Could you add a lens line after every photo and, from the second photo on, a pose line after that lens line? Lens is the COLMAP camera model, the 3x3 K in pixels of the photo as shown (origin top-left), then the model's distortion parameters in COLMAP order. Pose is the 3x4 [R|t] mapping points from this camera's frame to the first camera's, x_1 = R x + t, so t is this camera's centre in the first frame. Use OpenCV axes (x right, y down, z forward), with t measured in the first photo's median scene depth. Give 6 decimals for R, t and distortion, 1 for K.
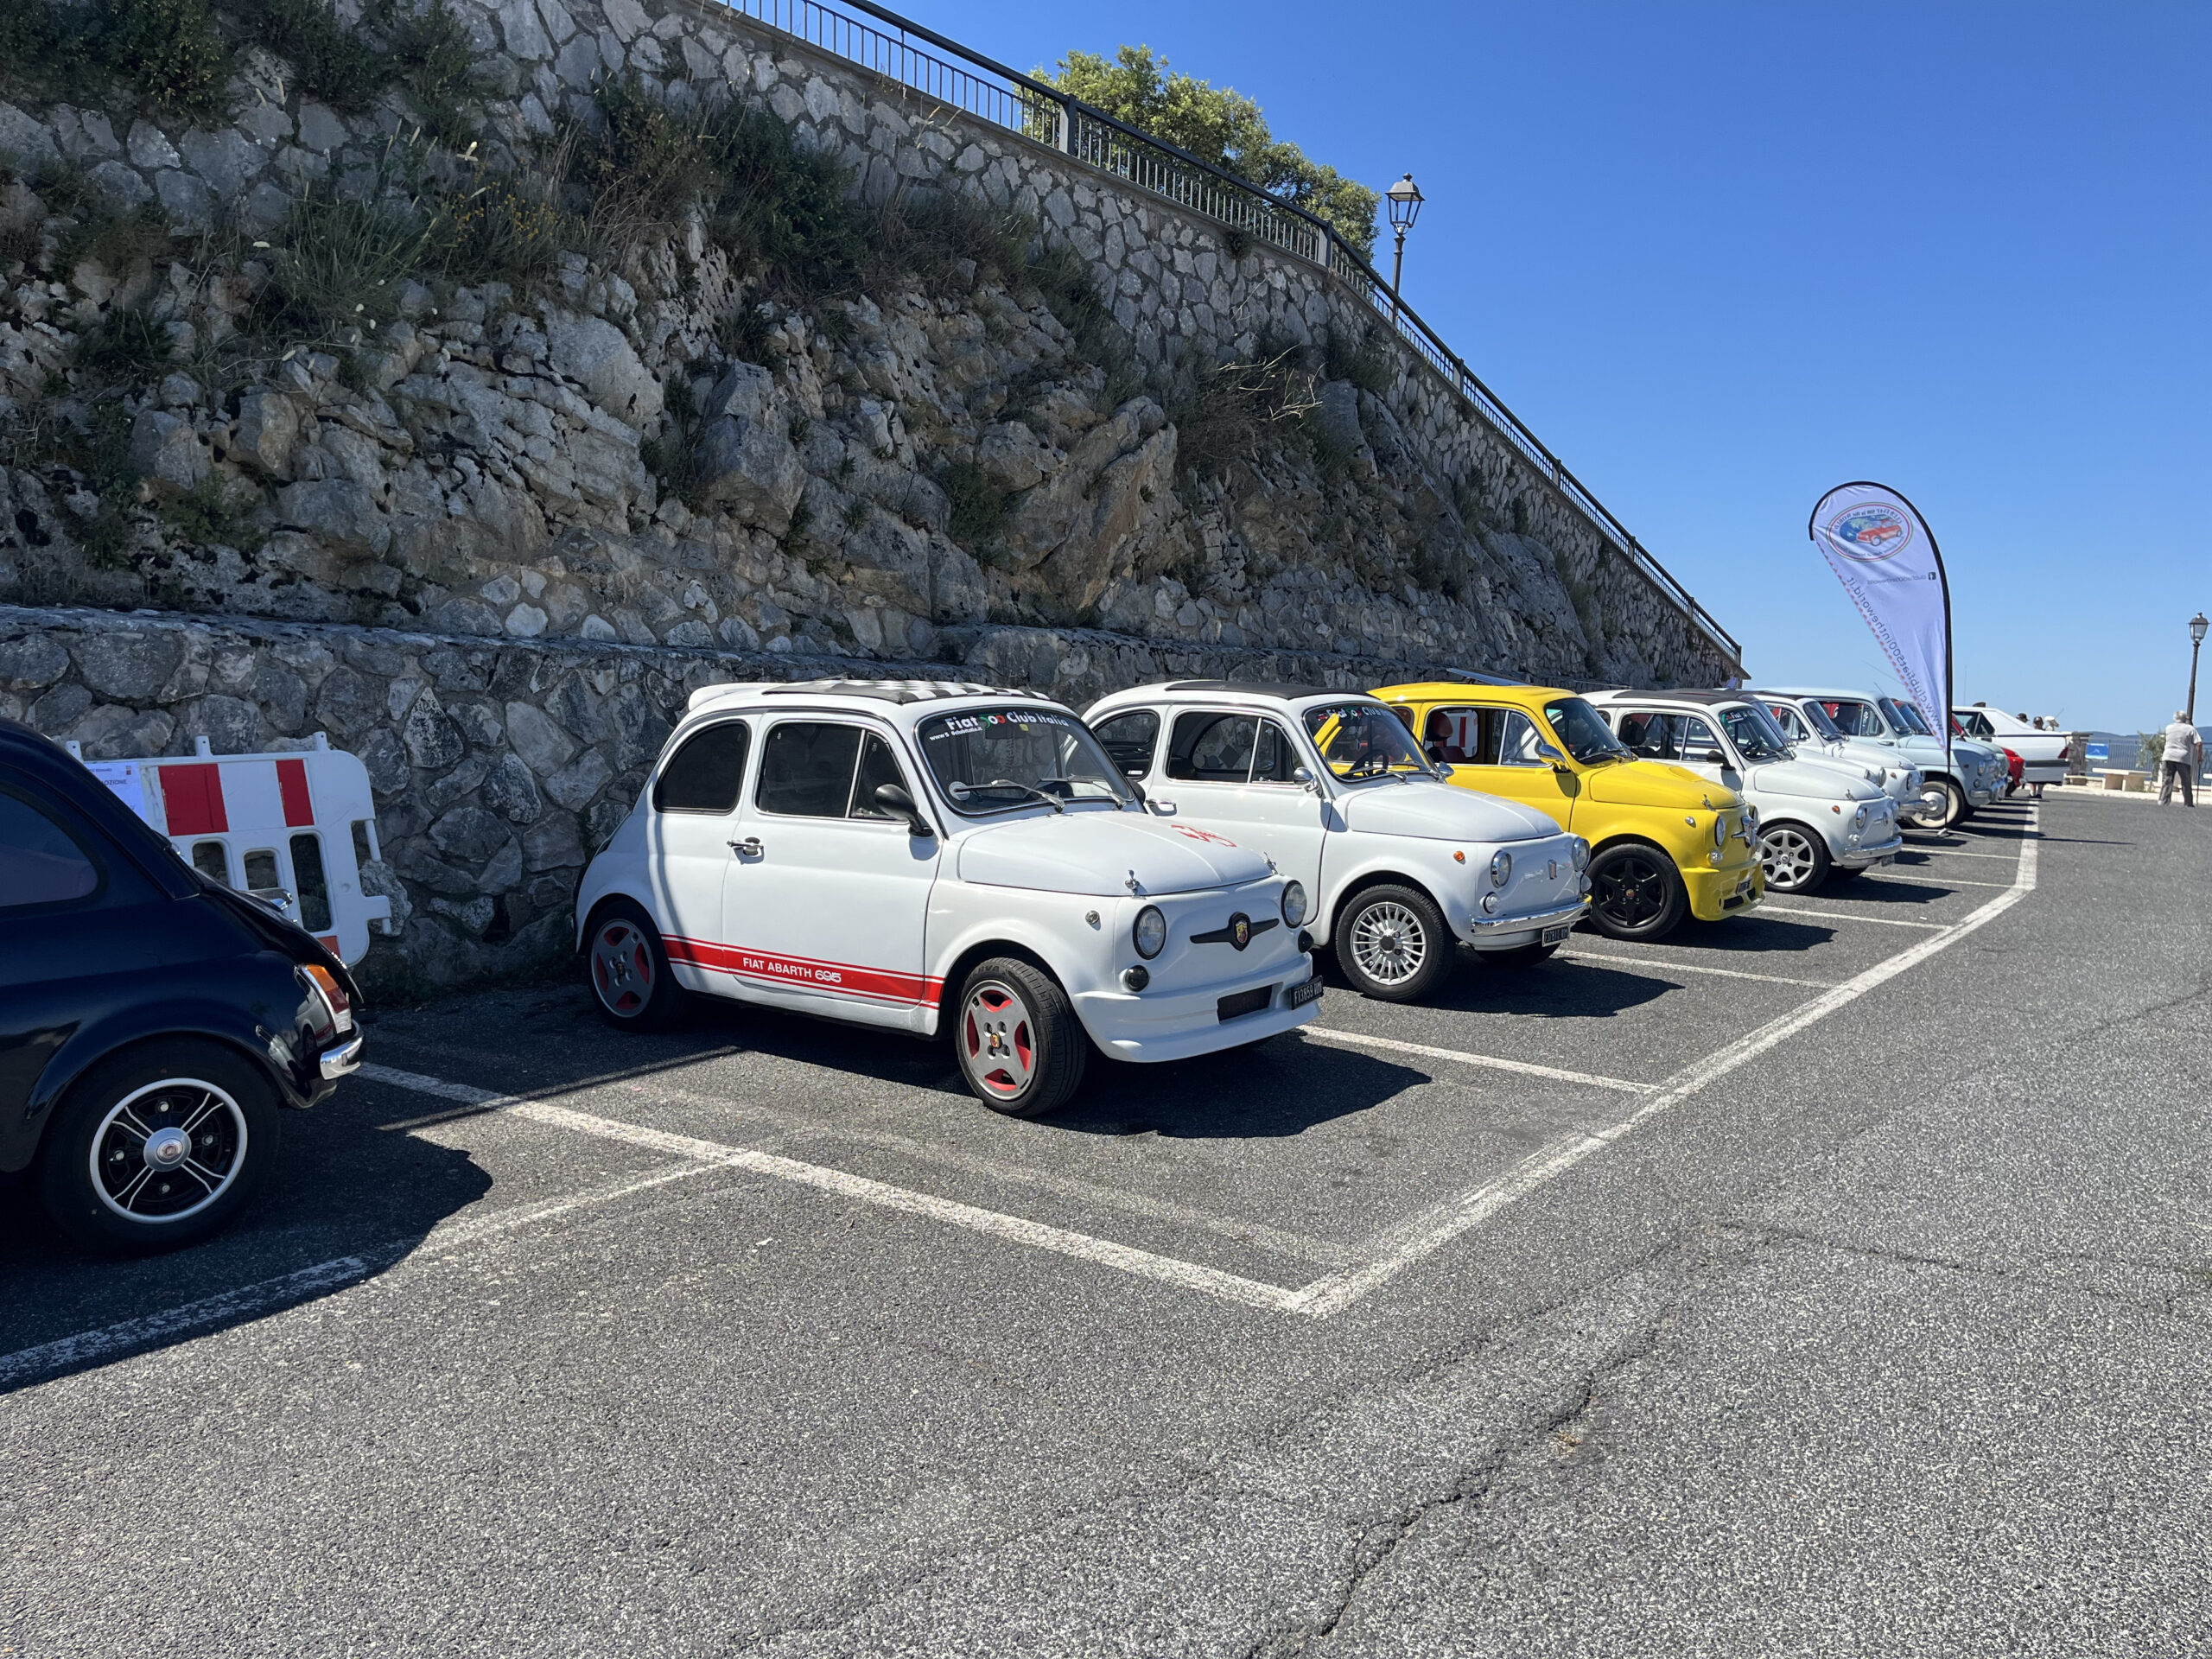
lens RADIAL K [[1695.5, 0, 1098.7], [0, 1695.5, 866.2], [0, 0, 1]] dist [0.051645, -0.066306]
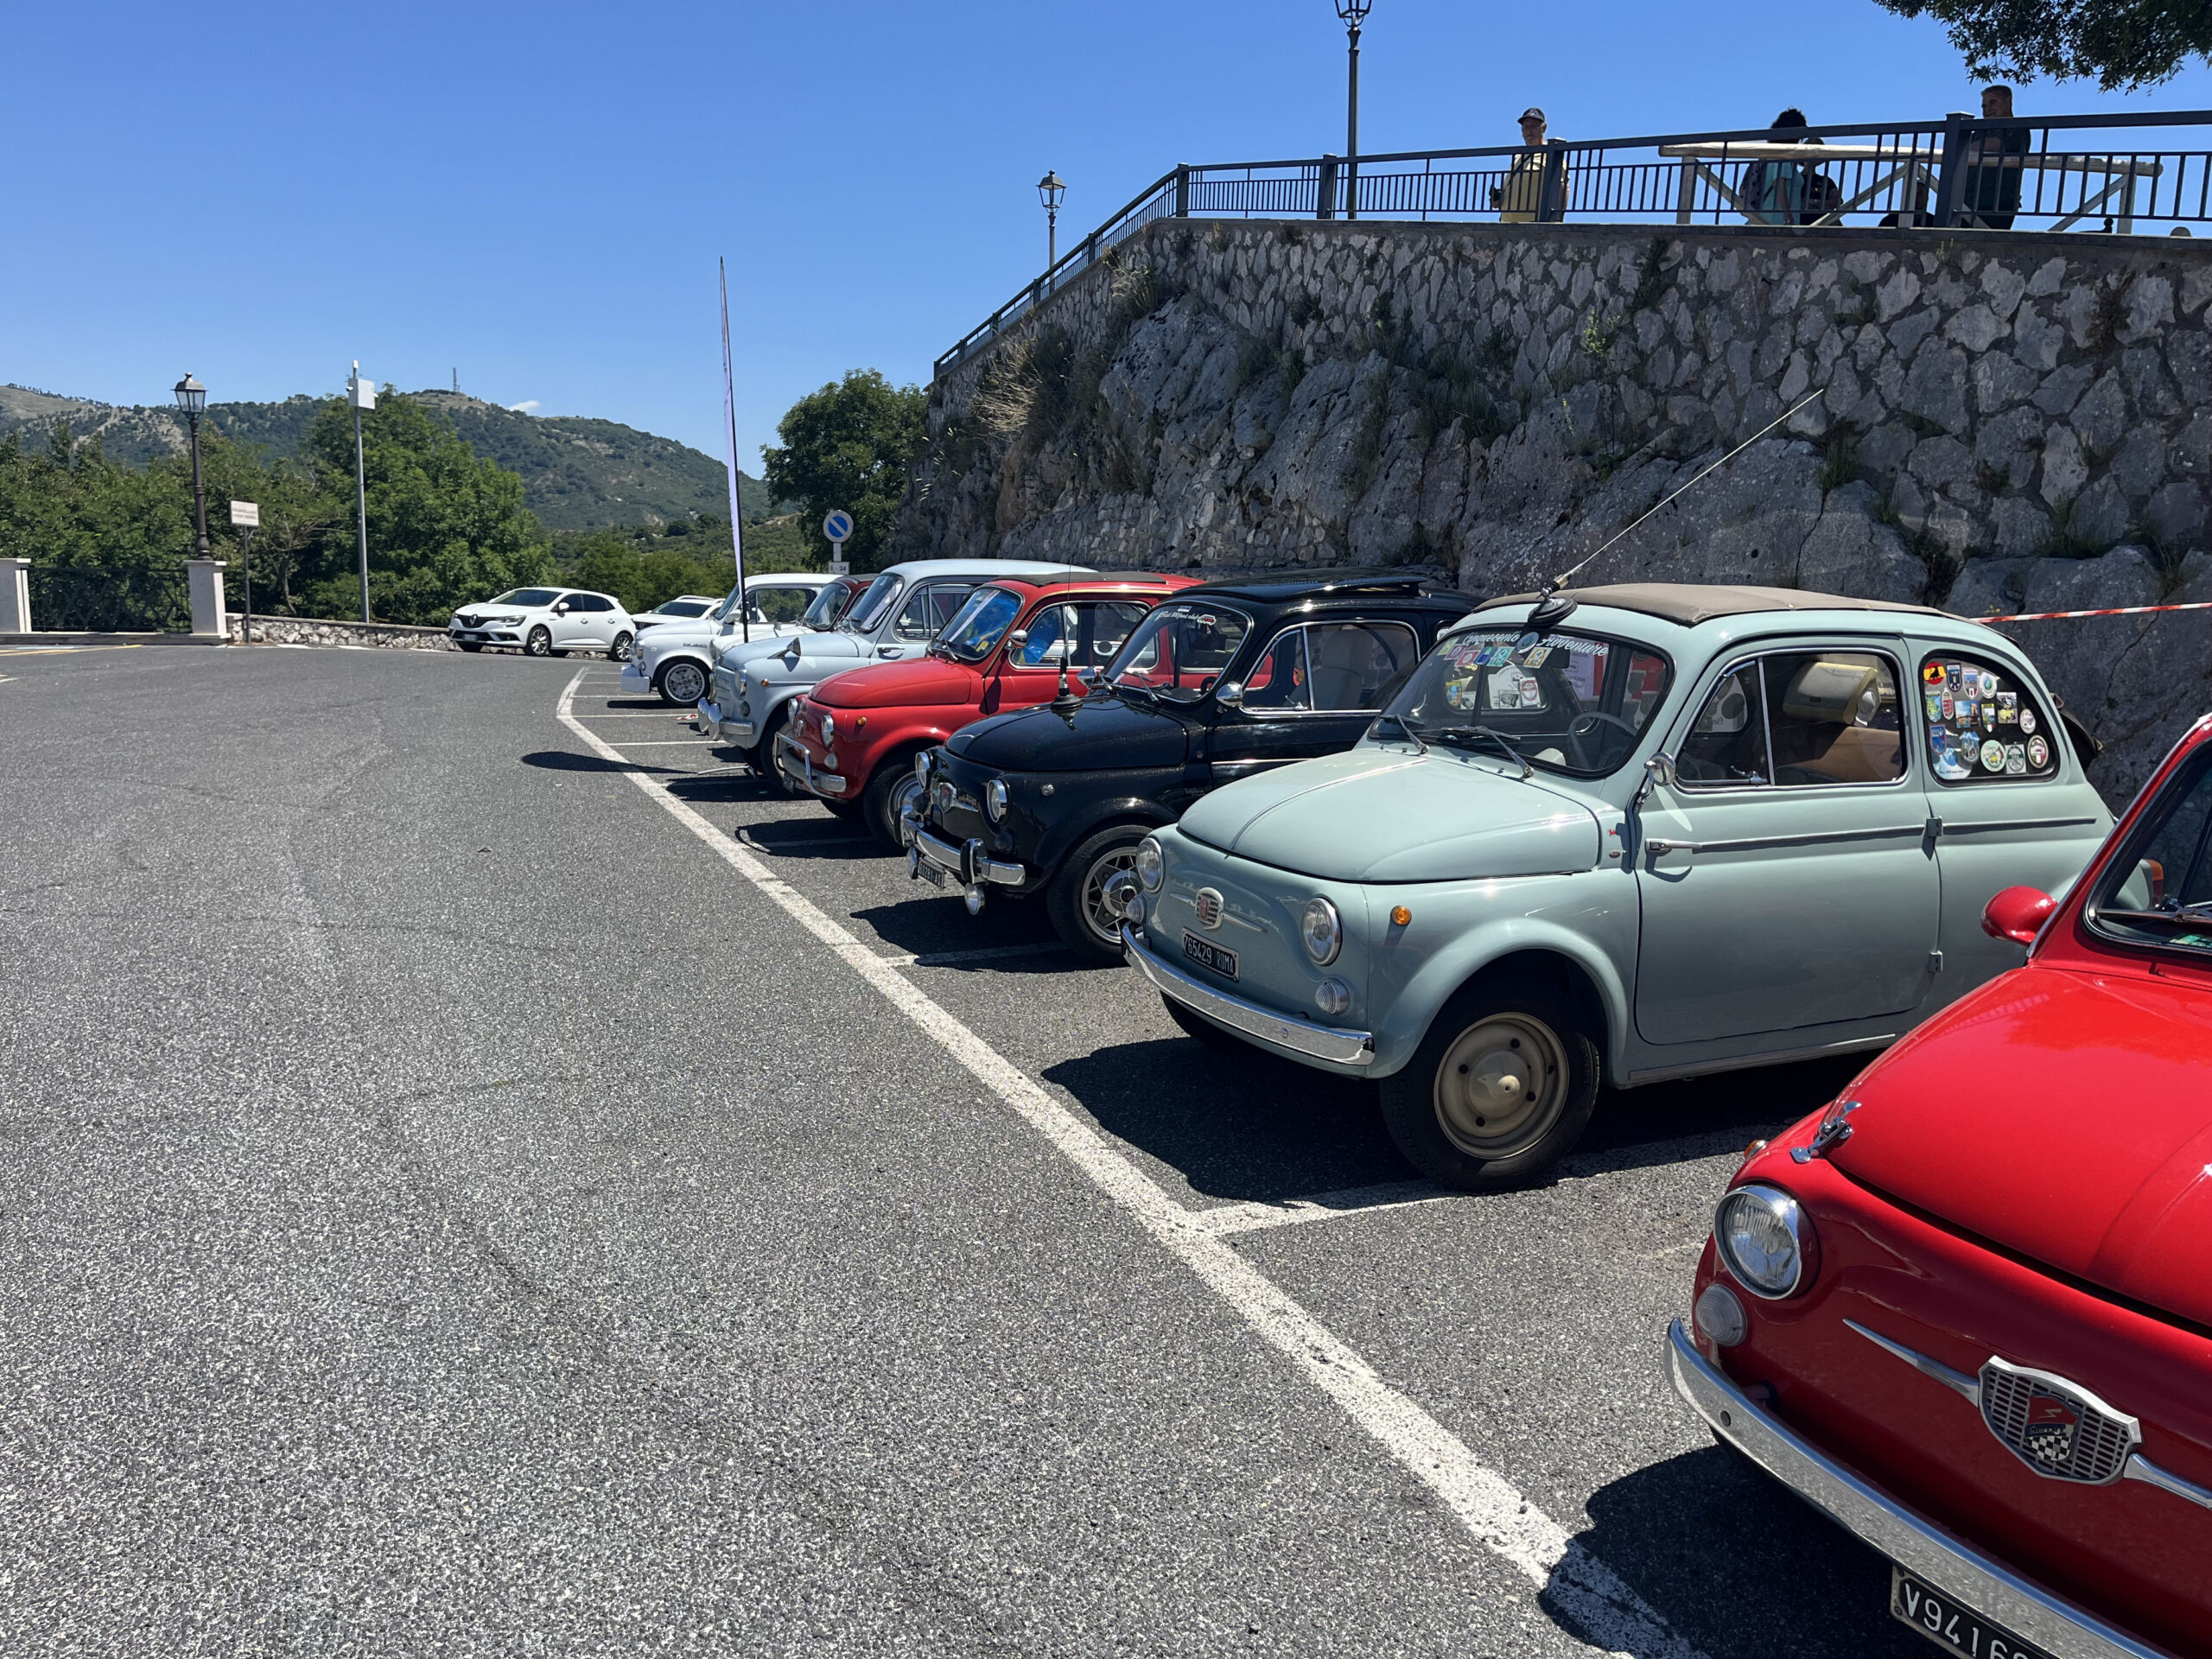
lens RADIAL K [[1695.5, 0, 1105.0], [0, 1695.5, 835.9], [0, 0, 1]] dist [0.051645, -0.066306]
pose [[-0.611947, 0.062319, -0.788440, 1.146844], [-0.134247, 0.974240, 0.181201, -0.163021], [0.779422, 0.216730, -0.587817, 1.846934]]
